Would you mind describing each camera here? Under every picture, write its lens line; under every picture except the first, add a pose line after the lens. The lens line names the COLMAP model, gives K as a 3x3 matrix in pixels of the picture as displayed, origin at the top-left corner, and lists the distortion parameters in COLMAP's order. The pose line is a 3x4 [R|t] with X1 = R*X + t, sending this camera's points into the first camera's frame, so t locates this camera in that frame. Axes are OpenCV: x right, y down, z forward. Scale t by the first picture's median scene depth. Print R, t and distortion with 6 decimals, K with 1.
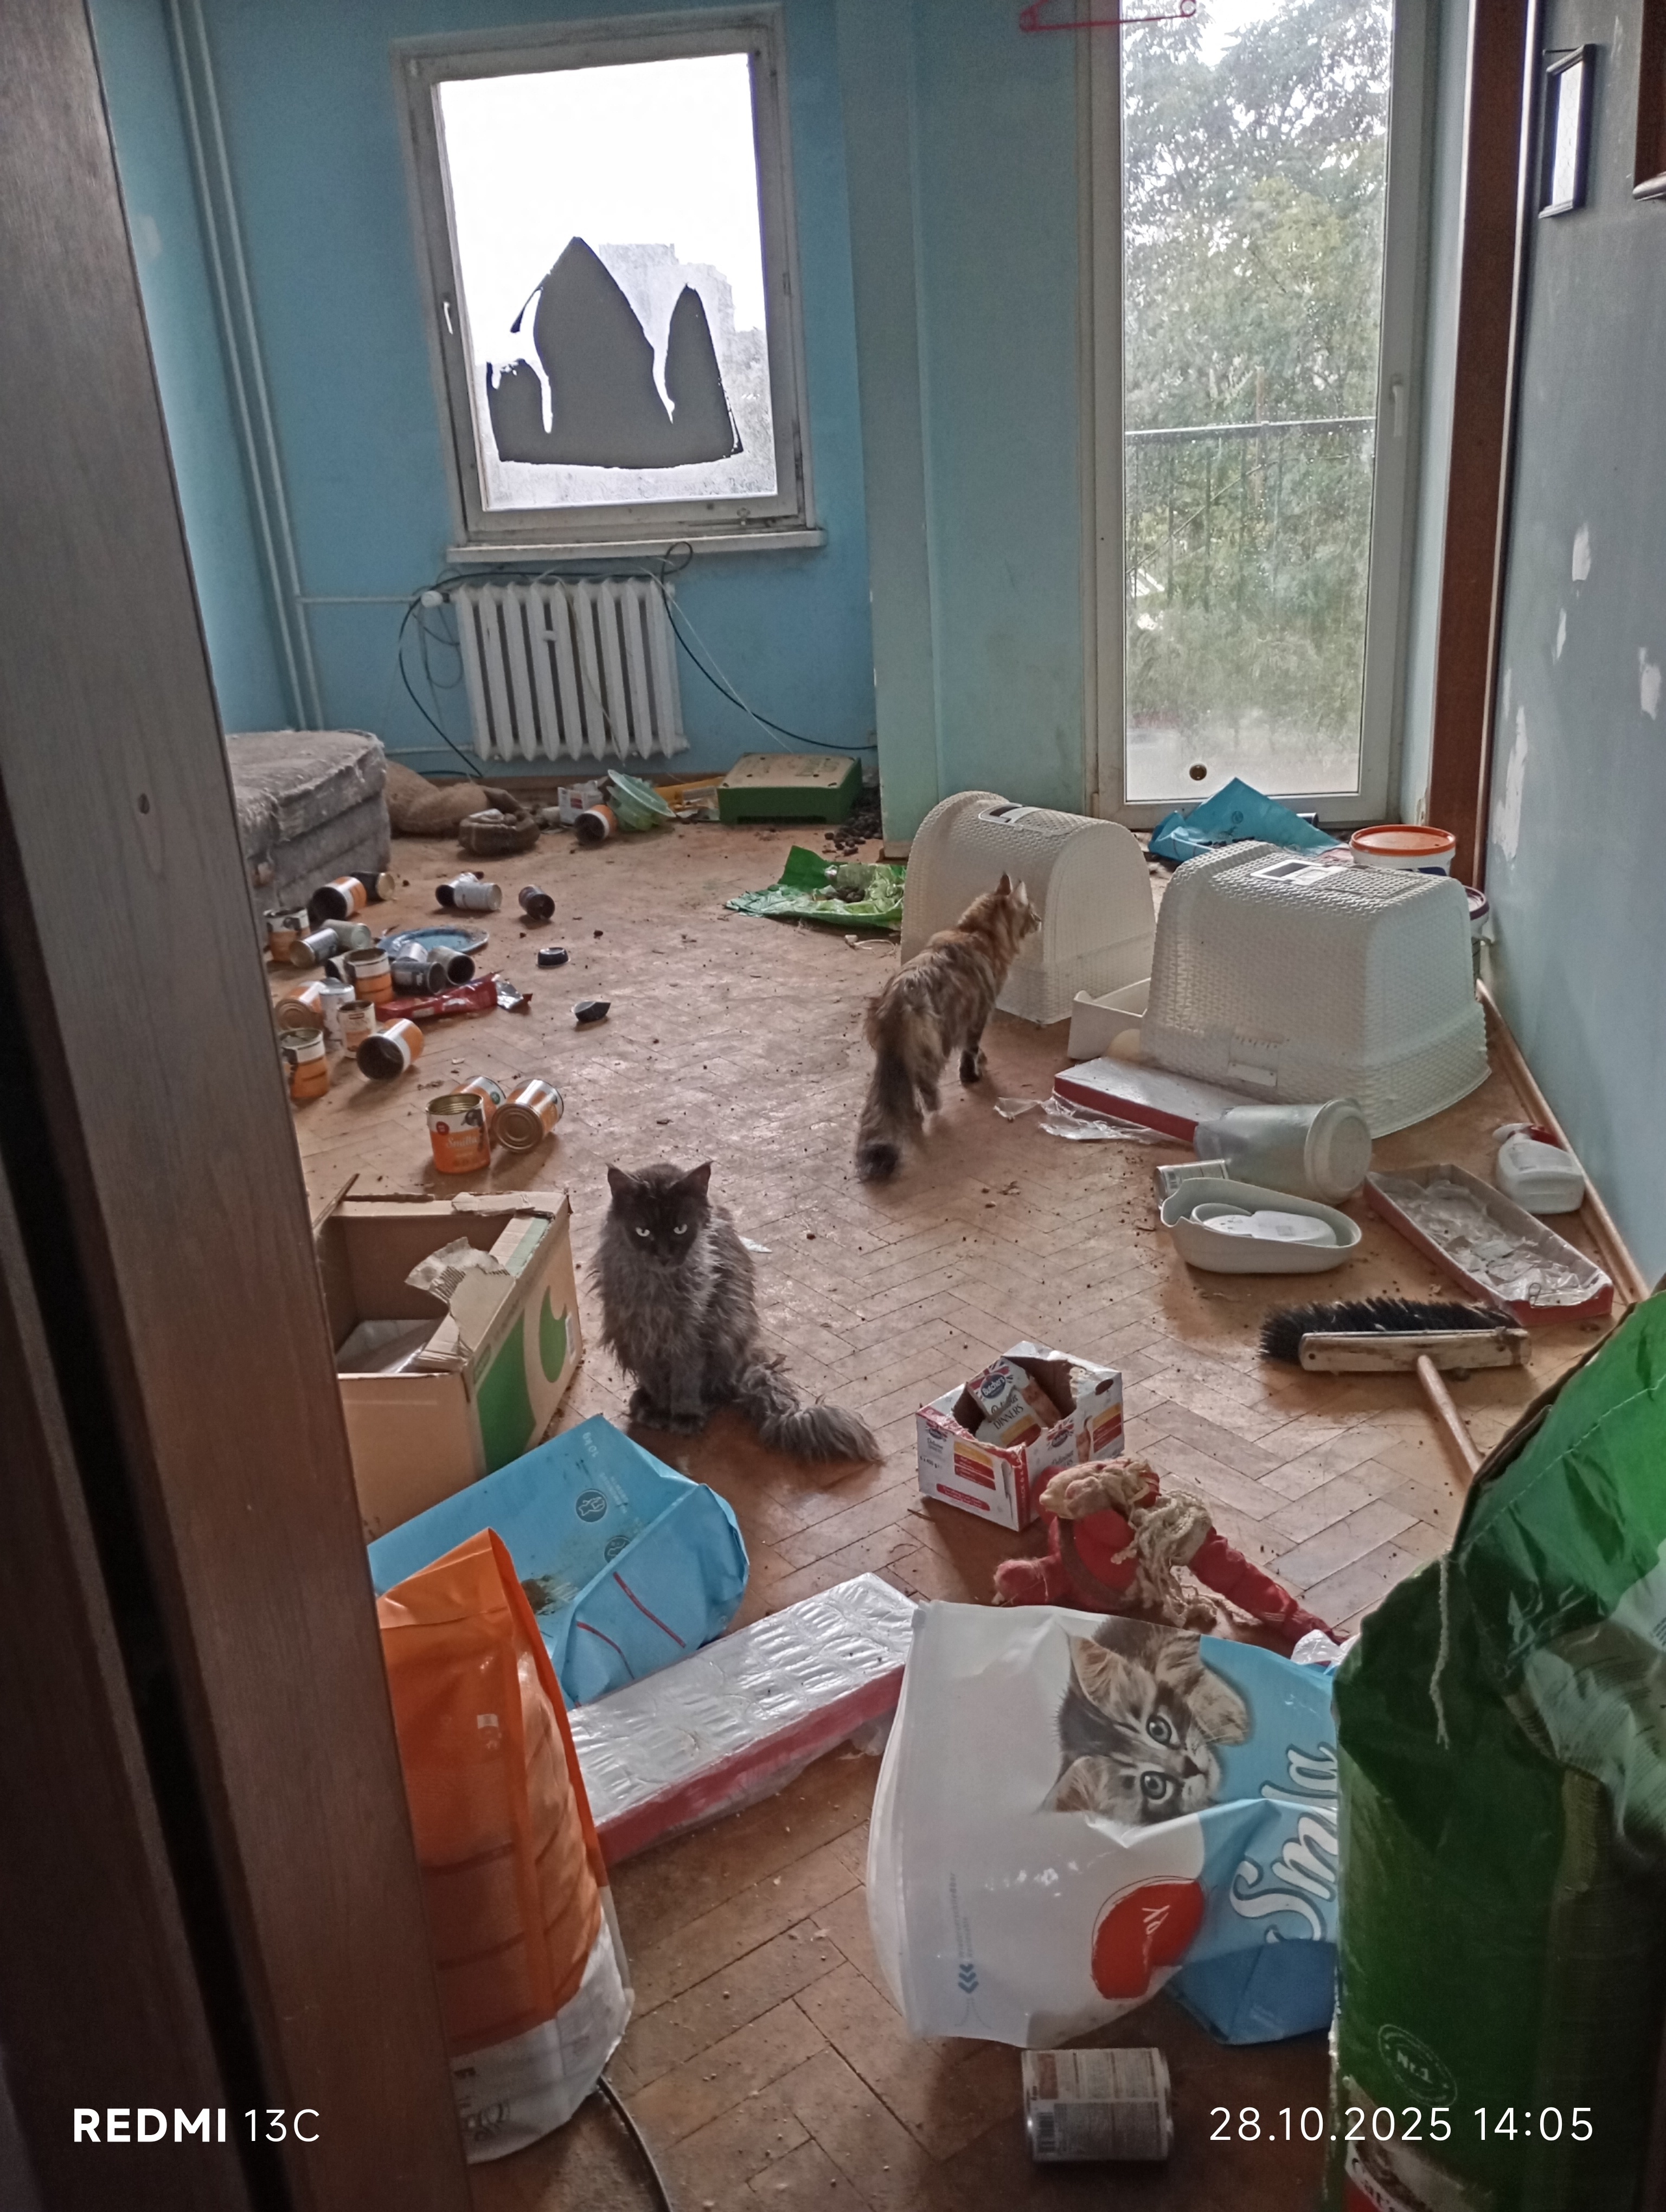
lens RADIAL K [[1817.9, 0, 826.4], [0, 1817.9, 1106.3], [0, 0, 1]] dist [0.057470, -0.074032]
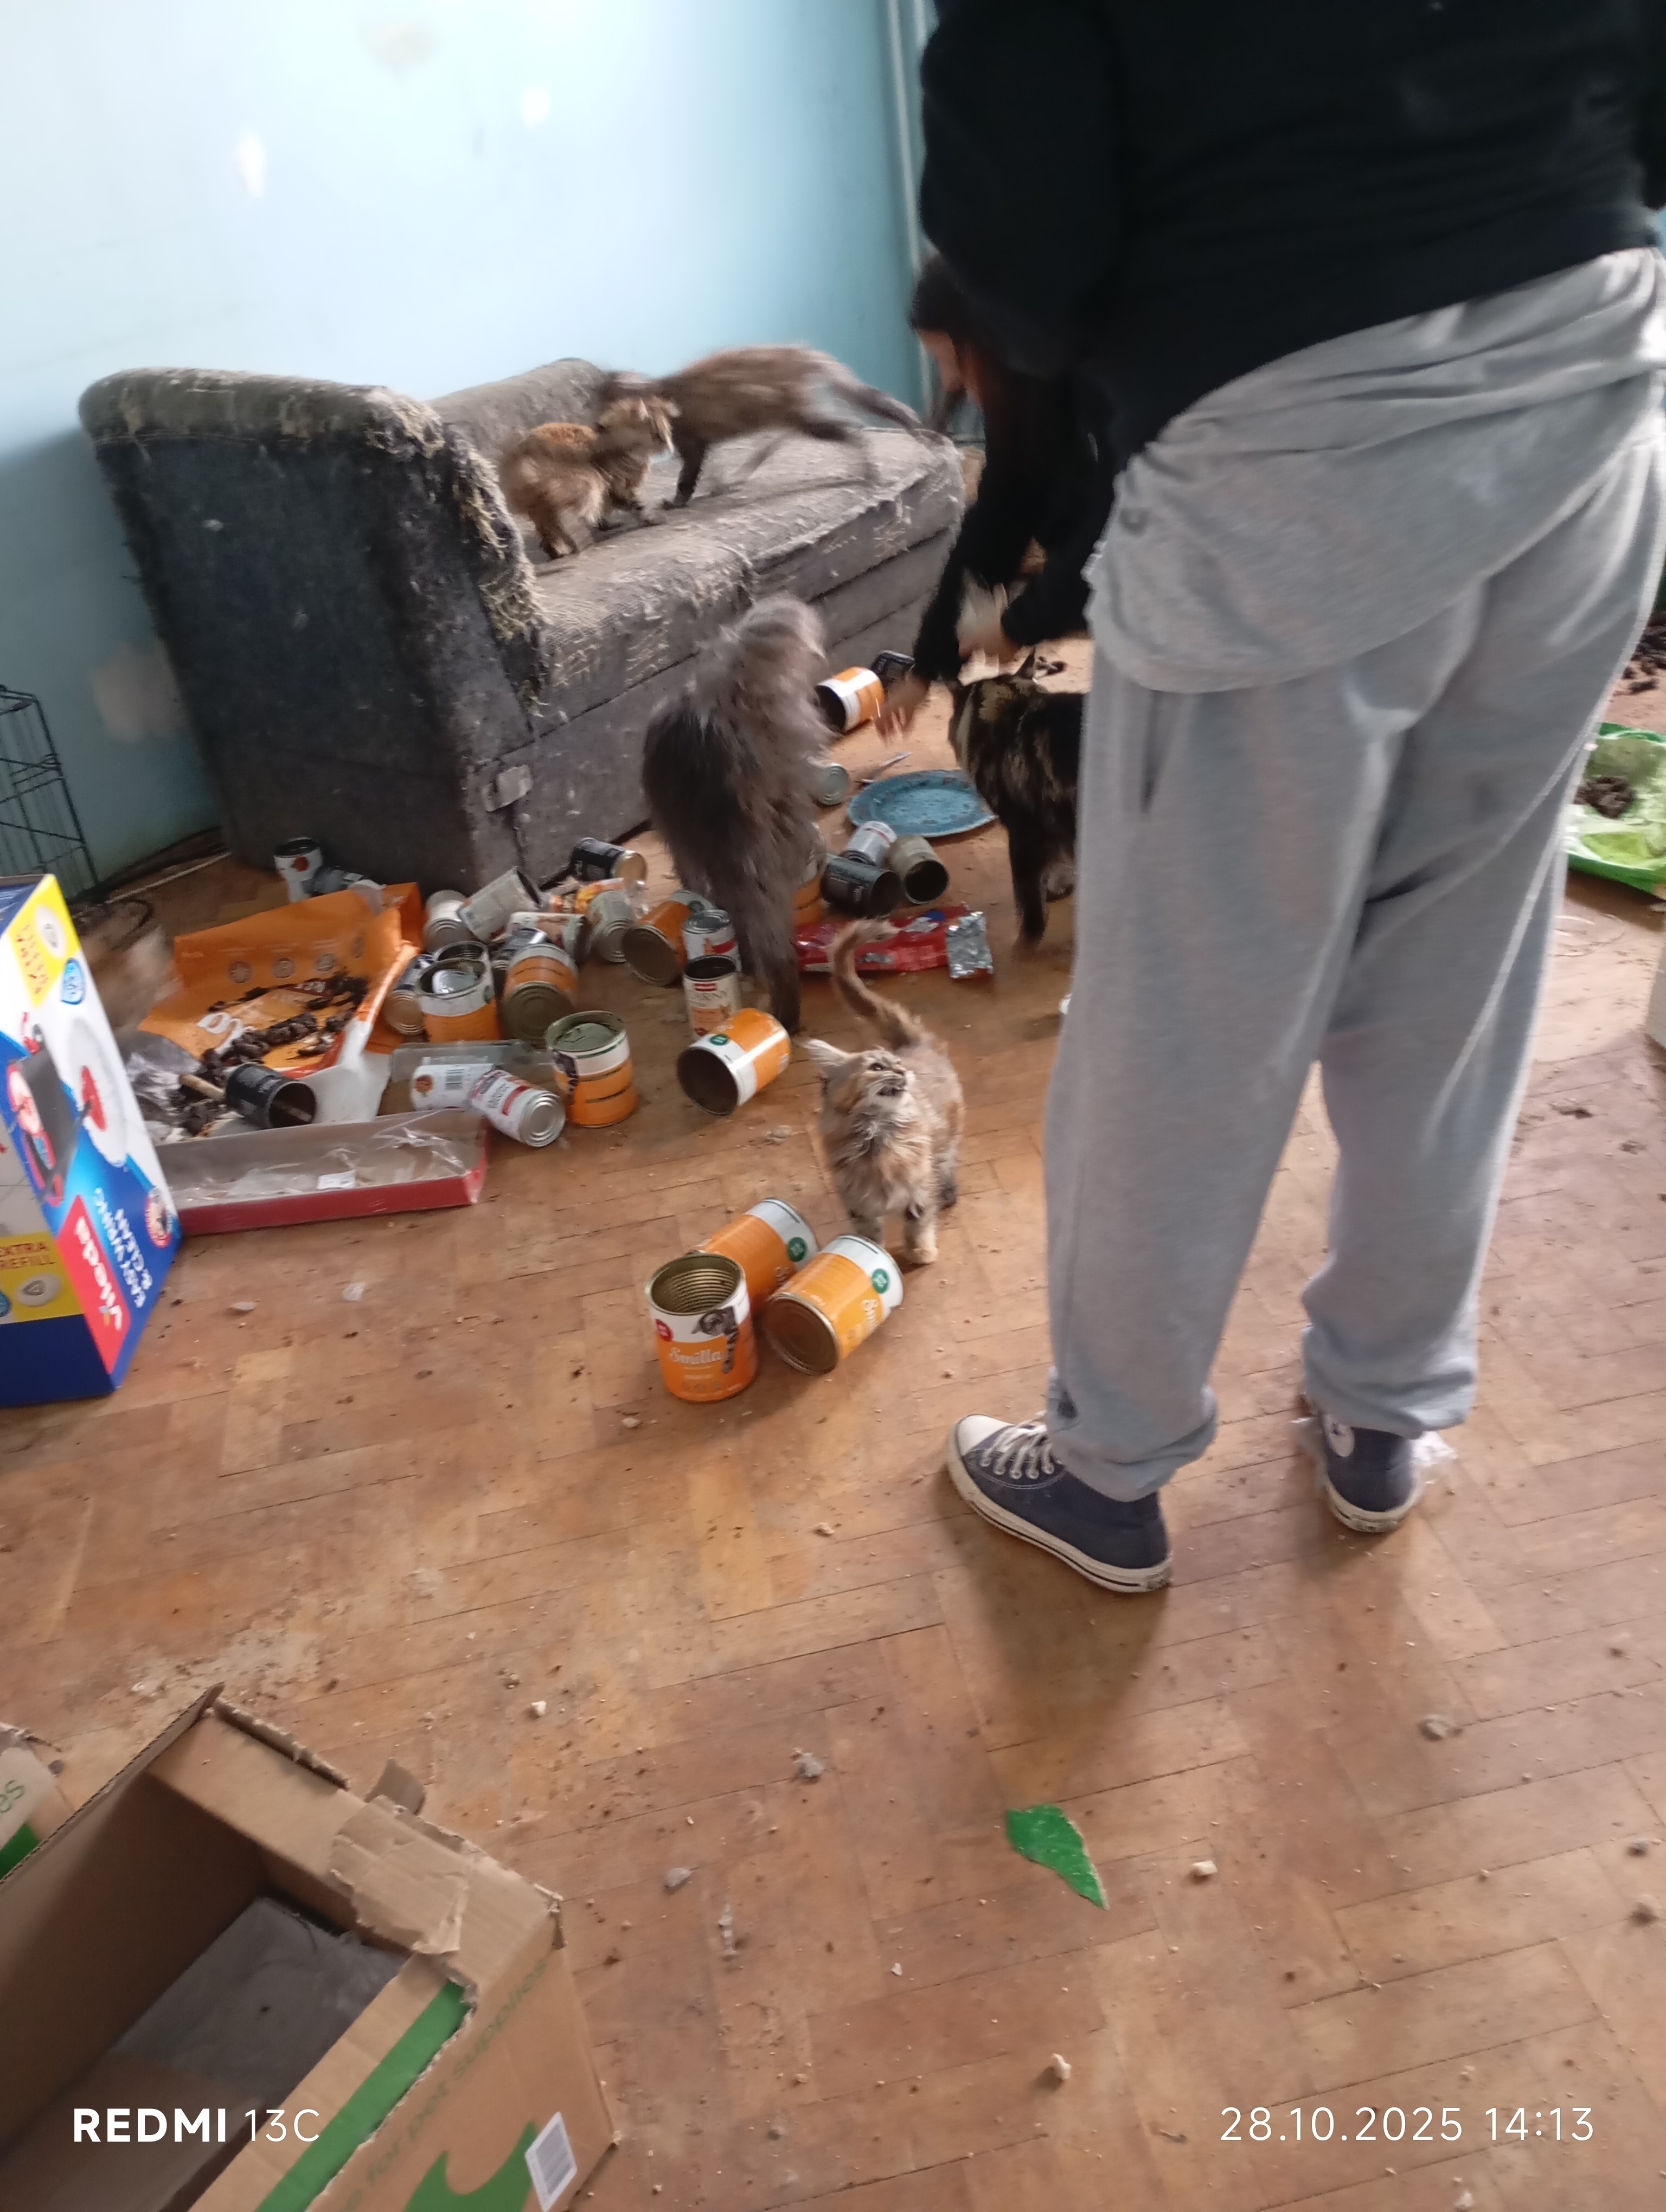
lens RADIAL K [[1817.9, 0, 821.3], [0, 1817.9, 1146.7], [0, 0, 1]] dist [0.057470, -0.074032]
pose [[0.907941, 0.195980, -0.370452, 0.027580], [-0.106871, 0.962973, 0.247512, -0.145243], [0.405242, -0.185136, 0.895267, 0.391911]]
